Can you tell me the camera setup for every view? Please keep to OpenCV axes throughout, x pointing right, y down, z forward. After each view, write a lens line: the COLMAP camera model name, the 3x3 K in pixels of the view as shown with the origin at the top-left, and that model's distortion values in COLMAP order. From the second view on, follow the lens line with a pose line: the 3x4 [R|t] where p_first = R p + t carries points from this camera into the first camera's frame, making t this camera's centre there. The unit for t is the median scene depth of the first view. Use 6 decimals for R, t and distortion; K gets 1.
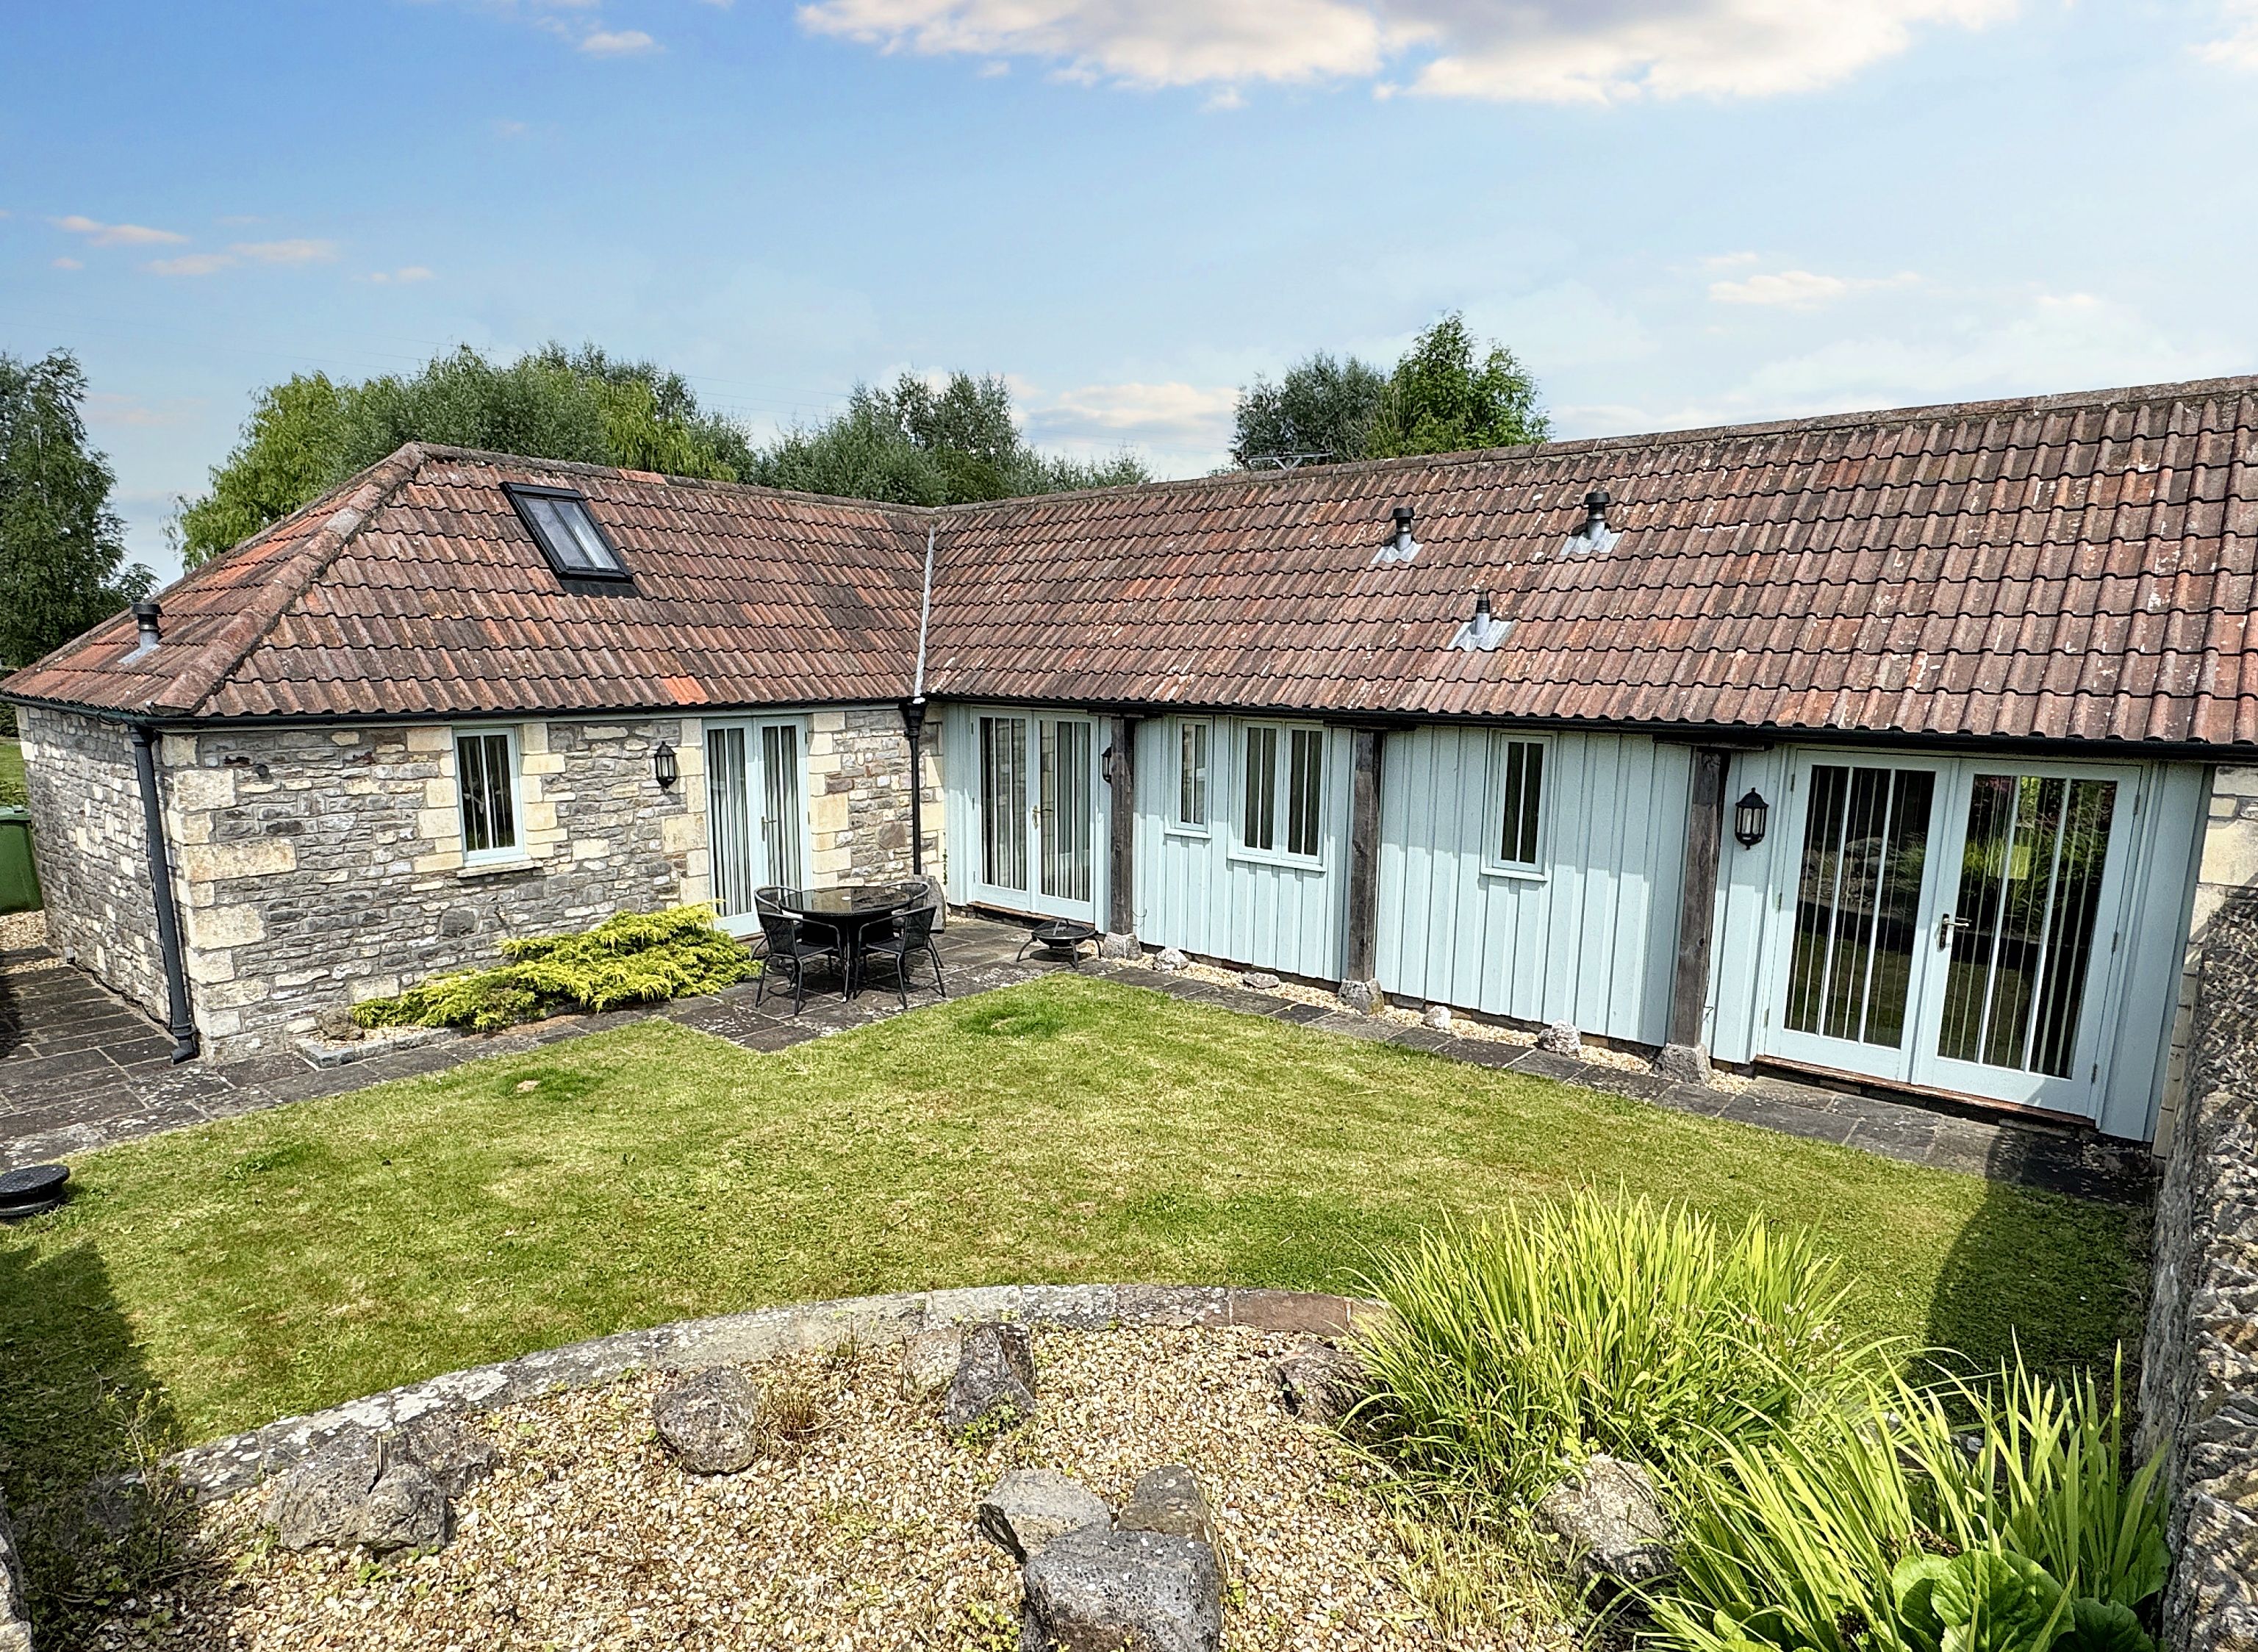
lens RADIAL K [[1237.1, 0, 1099.8], [0, 1237.1, 862.1], [0, 0, 1]] dist [-0.001383, 0.000180]
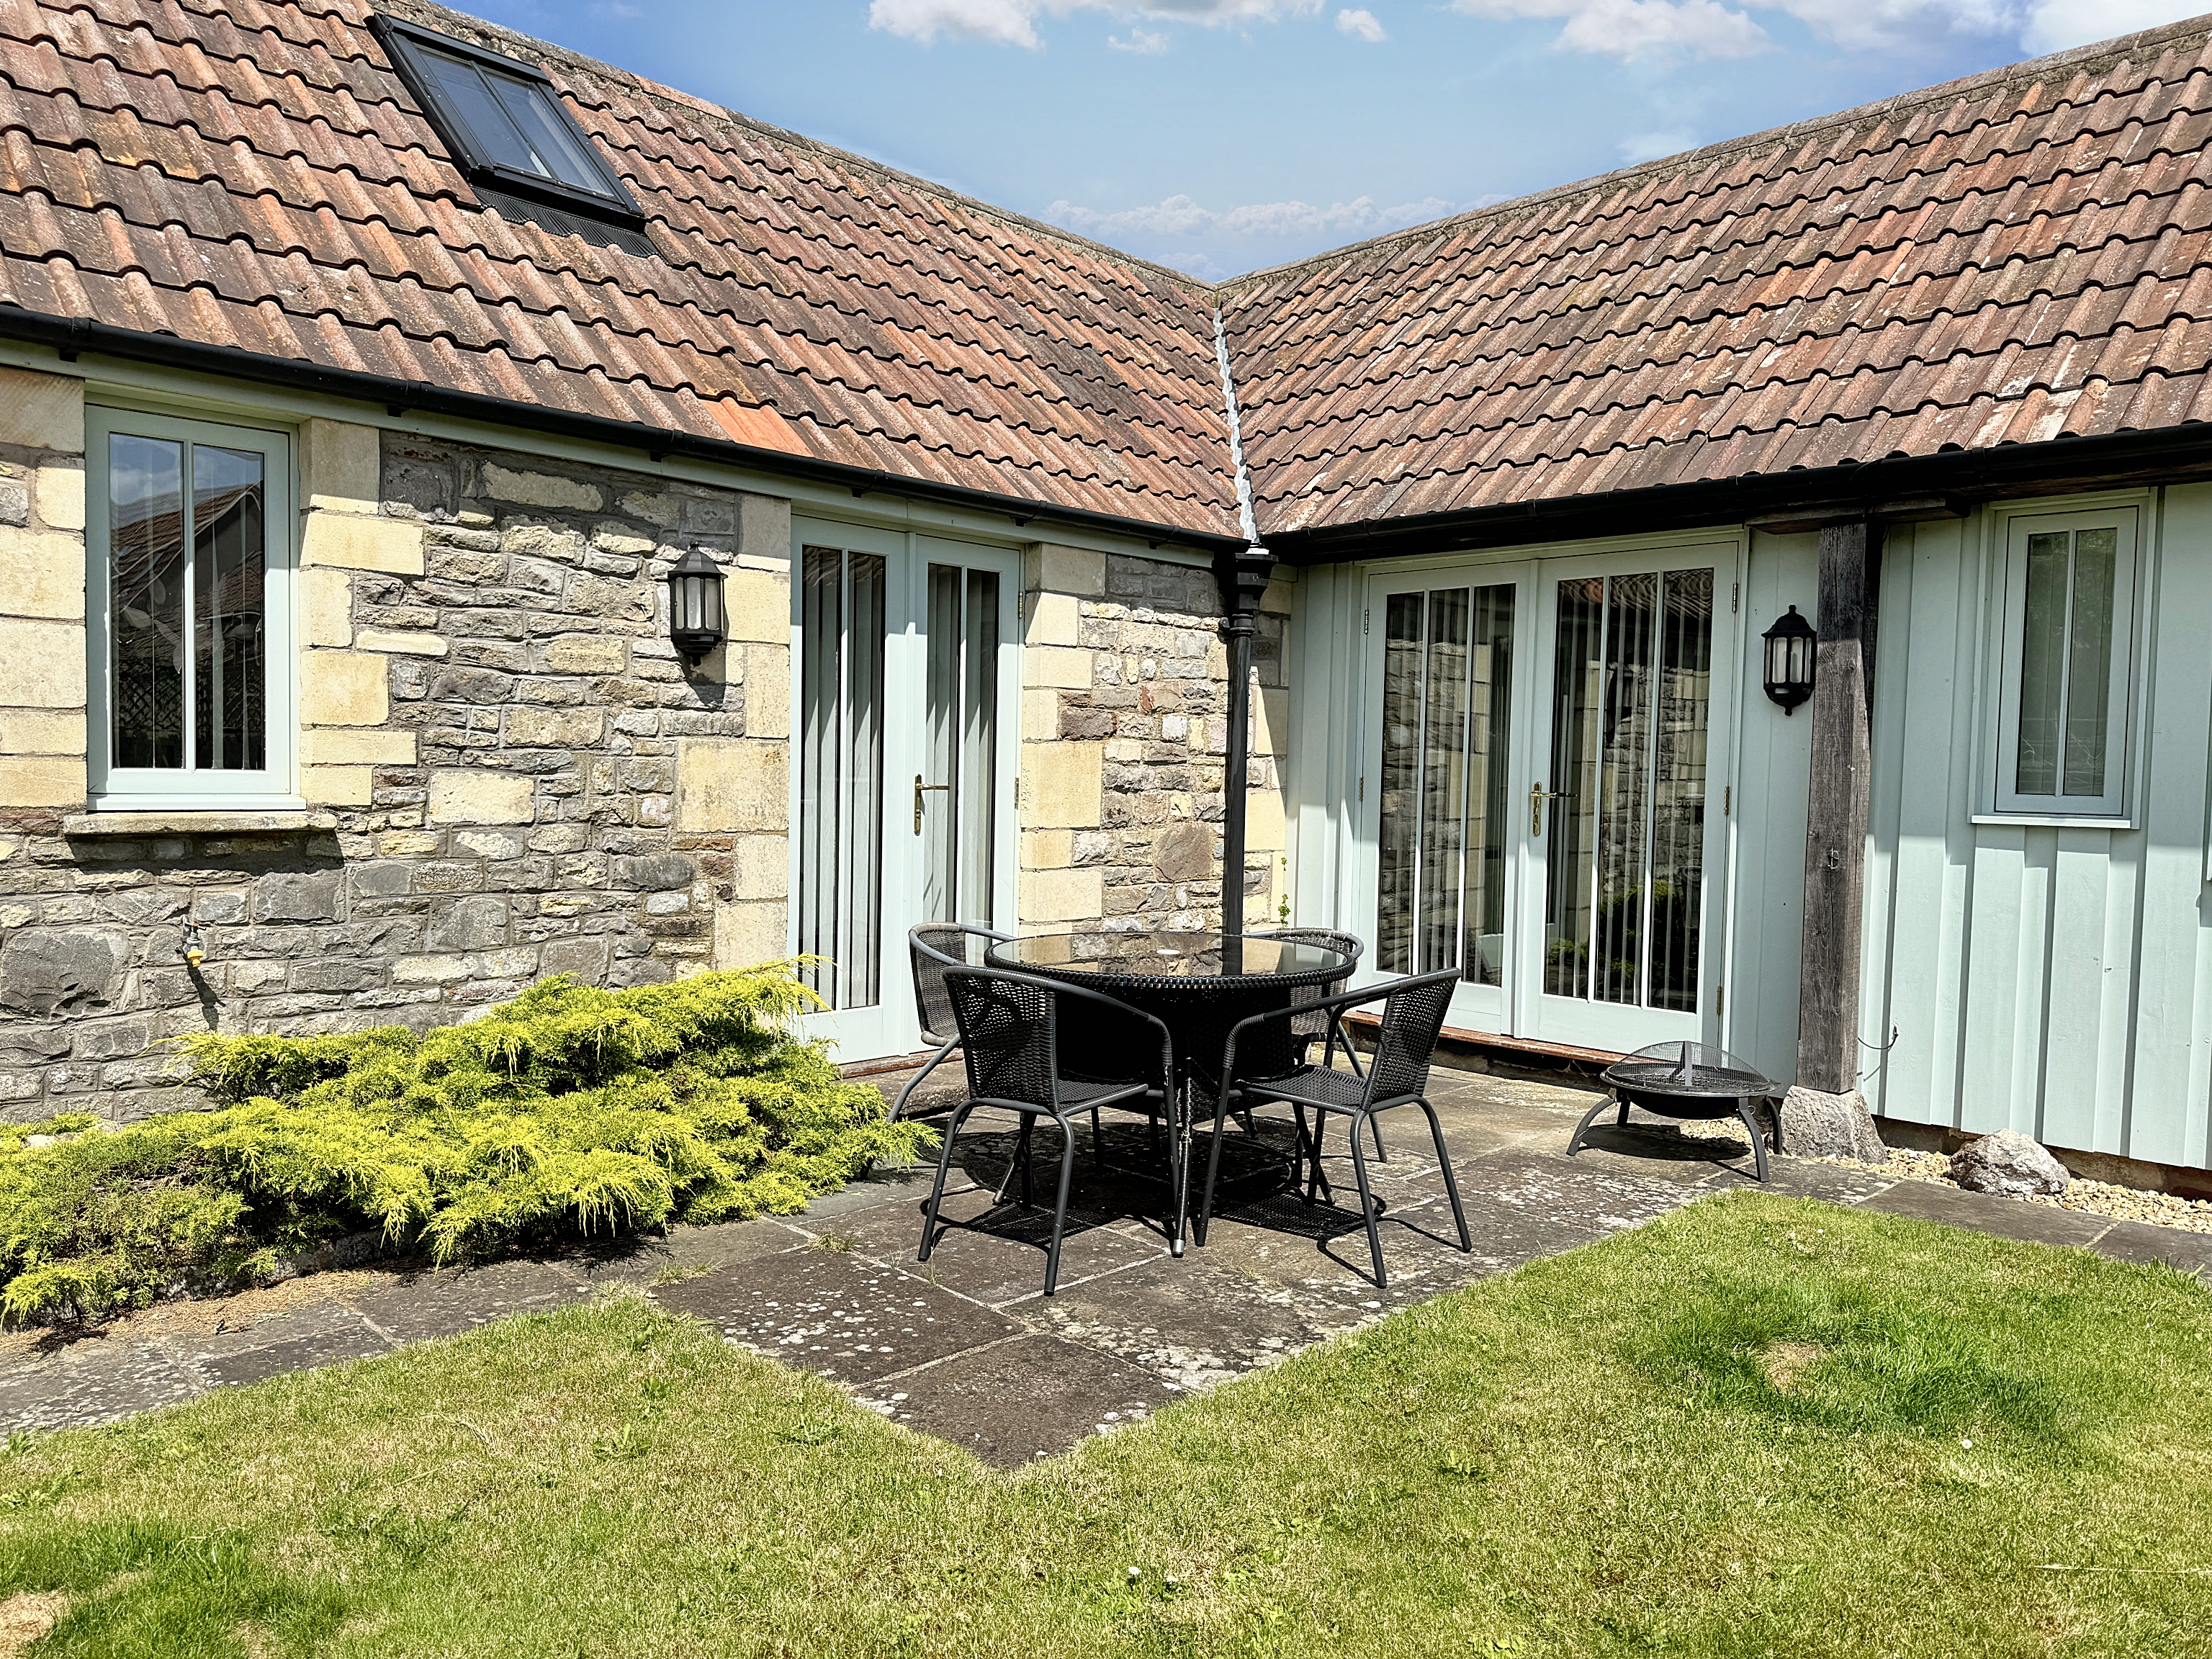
lens RADIAL K [[1560.9, 0, 1125.3], [0, 1560.9, 844.5], [0, 0, 1]] dist [0.048408, -0.068045]
pose [[0.997440, 0.023662, -0.067474, -0.194334], [-0.031248, 0.993024, -0.113696, 0.051438], [0.064313, 0.115514, 0.991222, 0.566877]]
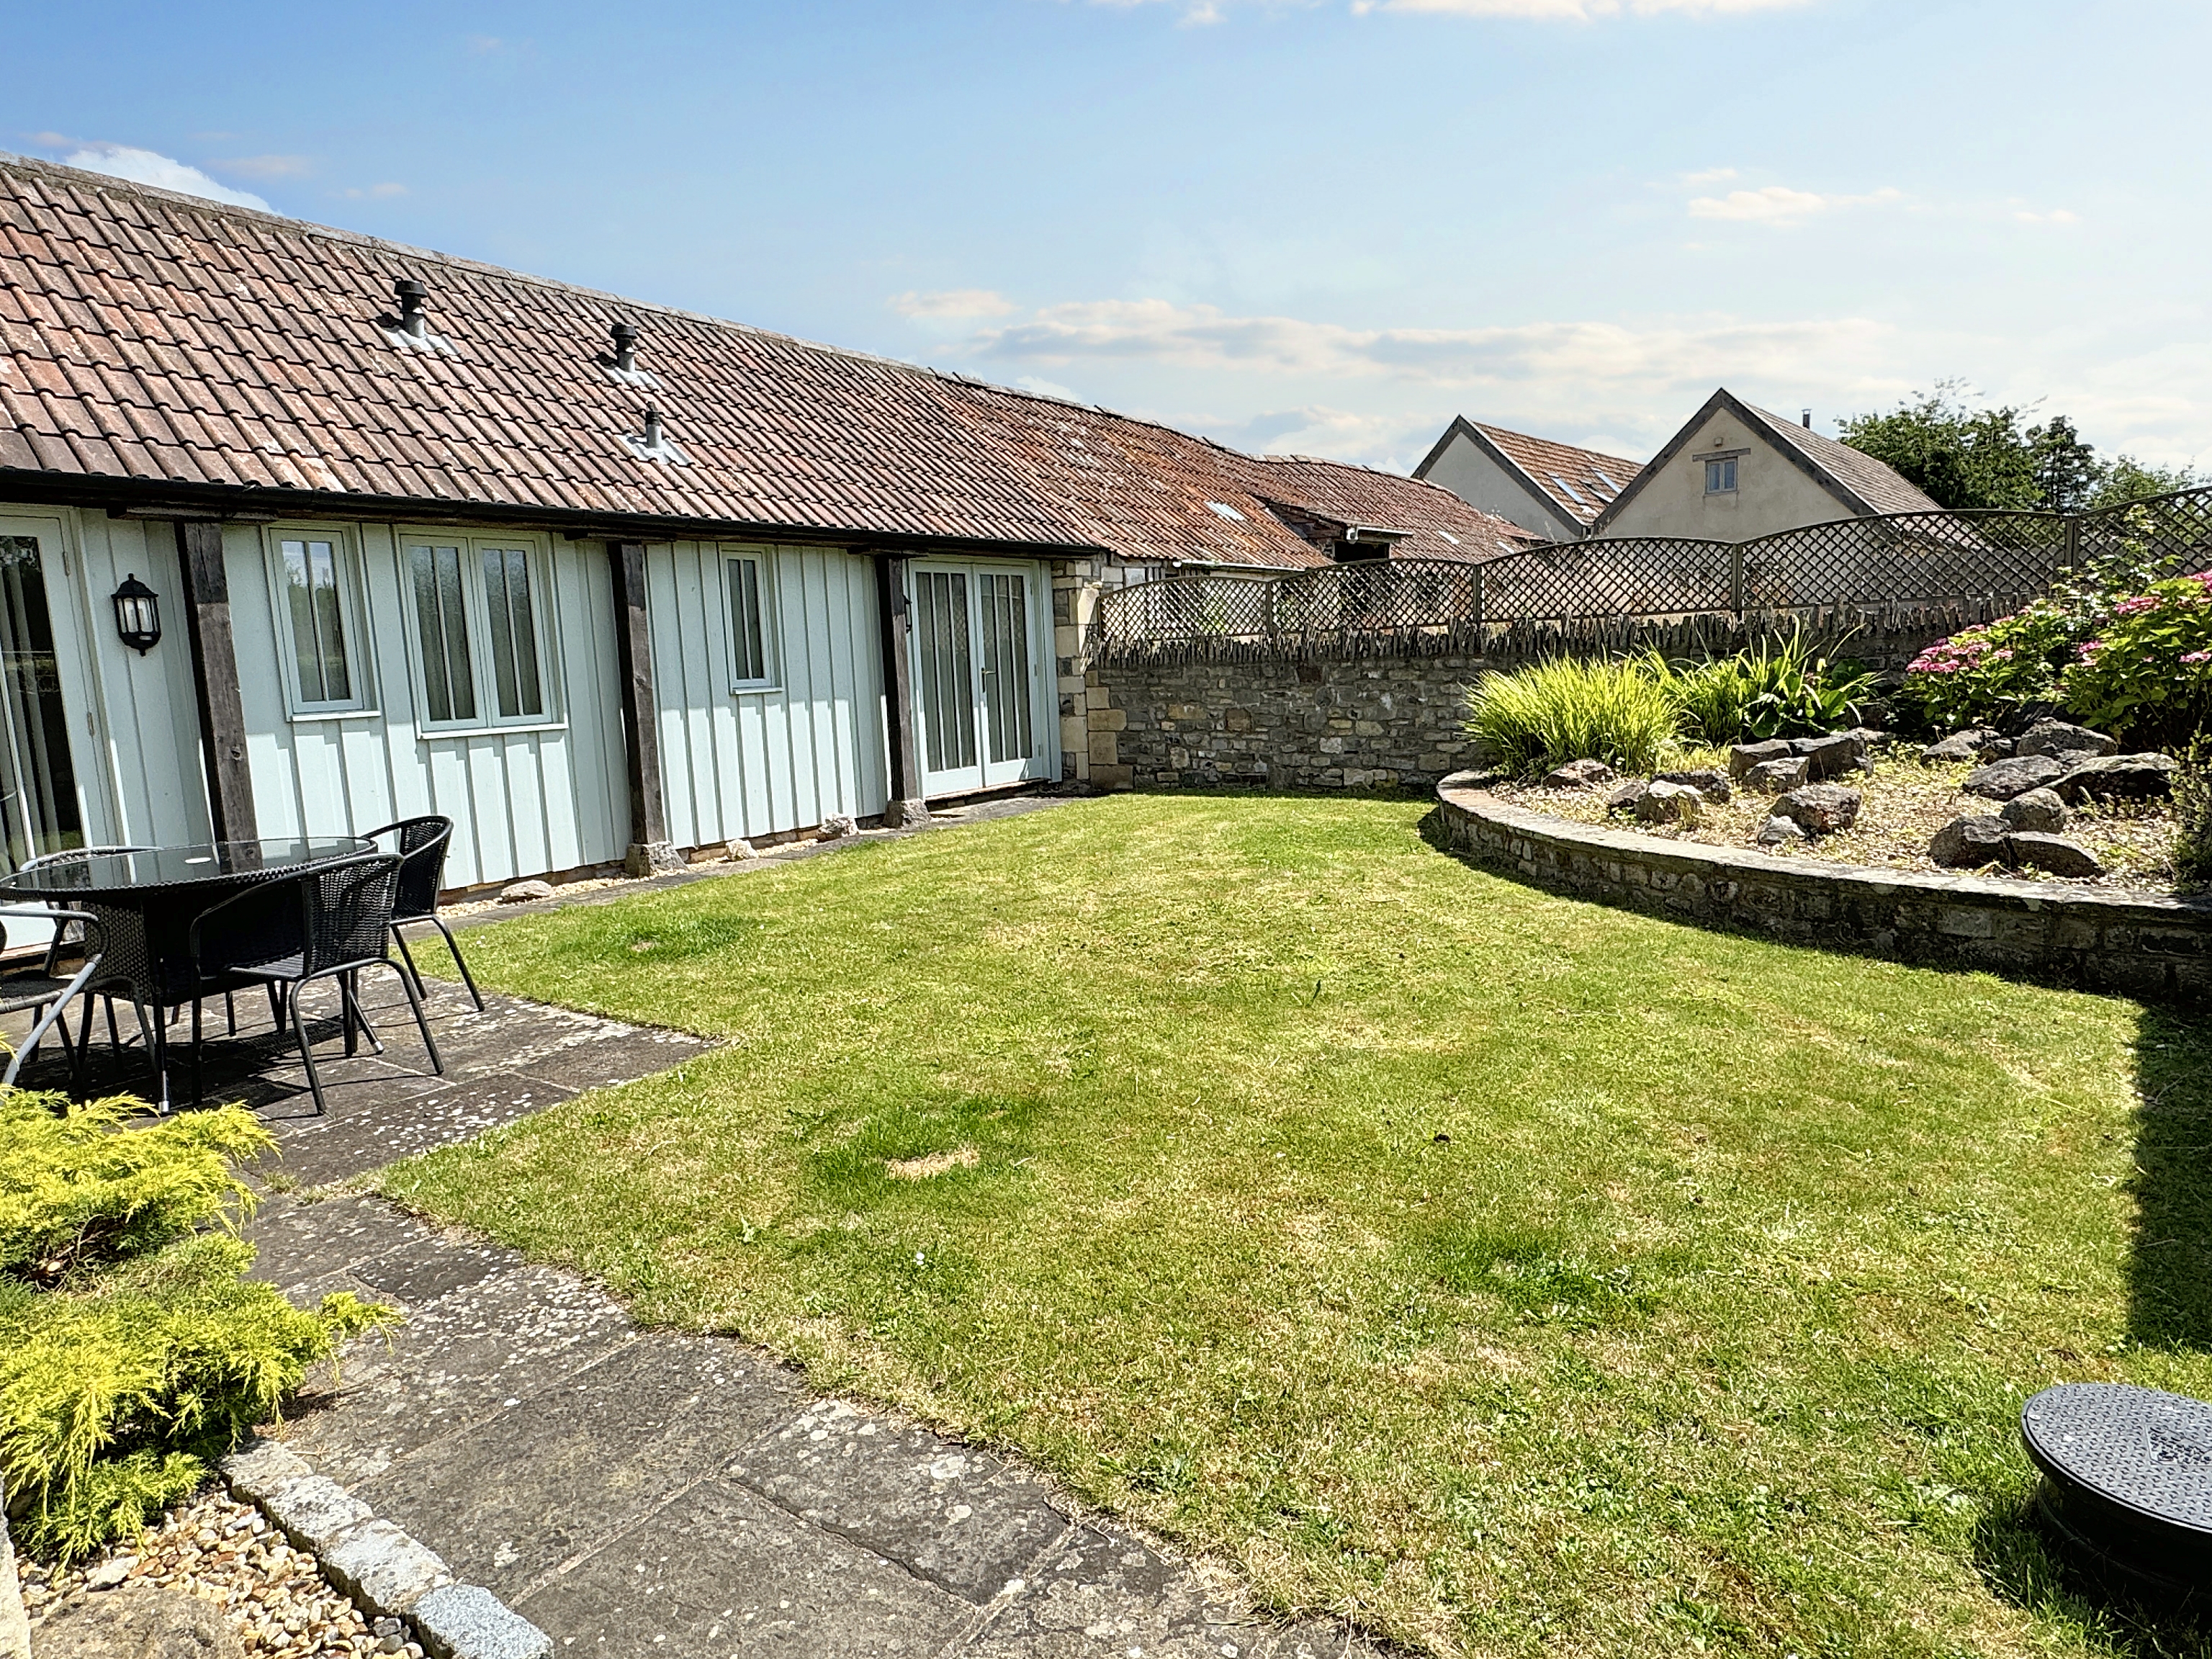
lens RADIAL K [[1261.0, 0, 1117.6], [0, 1261.0, 820.2], [0, 0, 1]] dist [0.001896, 0.000107]
pose [[-0.087918, -0.125827, 0.988149, -0.661388], [0.239353, 0.960259, 0.143572, 0.032051], [-0.966944, 0.249138, -0.054307, 0.751016]]
